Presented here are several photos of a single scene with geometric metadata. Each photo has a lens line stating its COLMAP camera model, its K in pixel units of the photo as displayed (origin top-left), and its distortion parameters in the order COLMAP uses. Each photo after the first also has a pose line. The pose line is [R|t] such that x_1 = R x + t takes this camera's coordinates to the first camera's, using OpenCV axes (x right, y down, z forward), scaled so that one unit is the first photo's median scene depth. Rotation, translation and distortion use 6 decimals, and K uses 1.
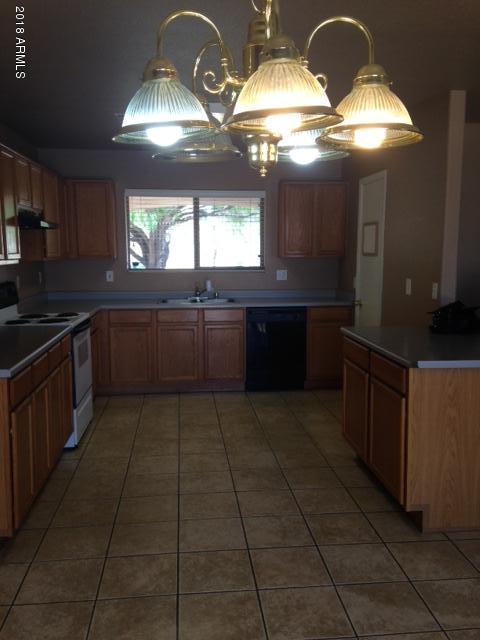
lens RADIAL K [[587.0, 0, 242.5], [0, 587.0, 316.7], [0, 0, 1]] dist [0.181968, -0.298382]
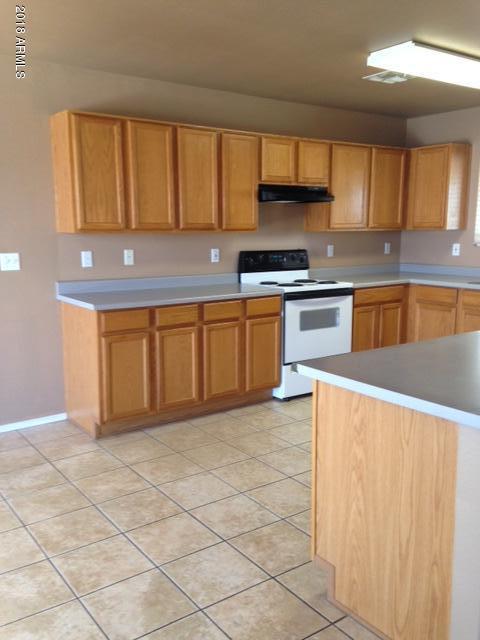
lens RADIAL K [[587.0, 0, 242.5], [0, 587.0, 316.7], [0, 0, 1]] dist [0.181968, -0.298382]
pose [[0.503569, 0.137902, -0.852878, 0.618766], [-0.103347, 0.989706, 0.099006, -0.036010], [0.857752, 0.038285, 0.512637, 0.384334]]
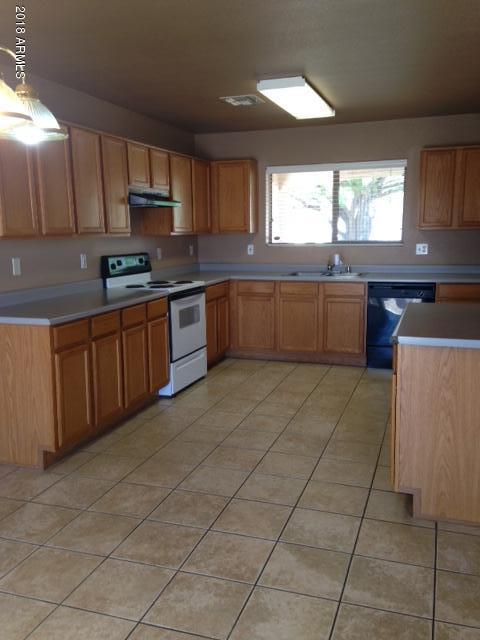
lens RADIAL K [[587.0, 0, 242.5], [0, 587.0, 316.7], [0, 0, 1]] dist [0.181968, -0.298382]
pose [[0.910296, 0.055162, -0.410267, 0.317085], [-0.039301, 0.998121, 0.047000, 0.005783], [0.412089, -0.026660, 0.910753, 0.021799]]
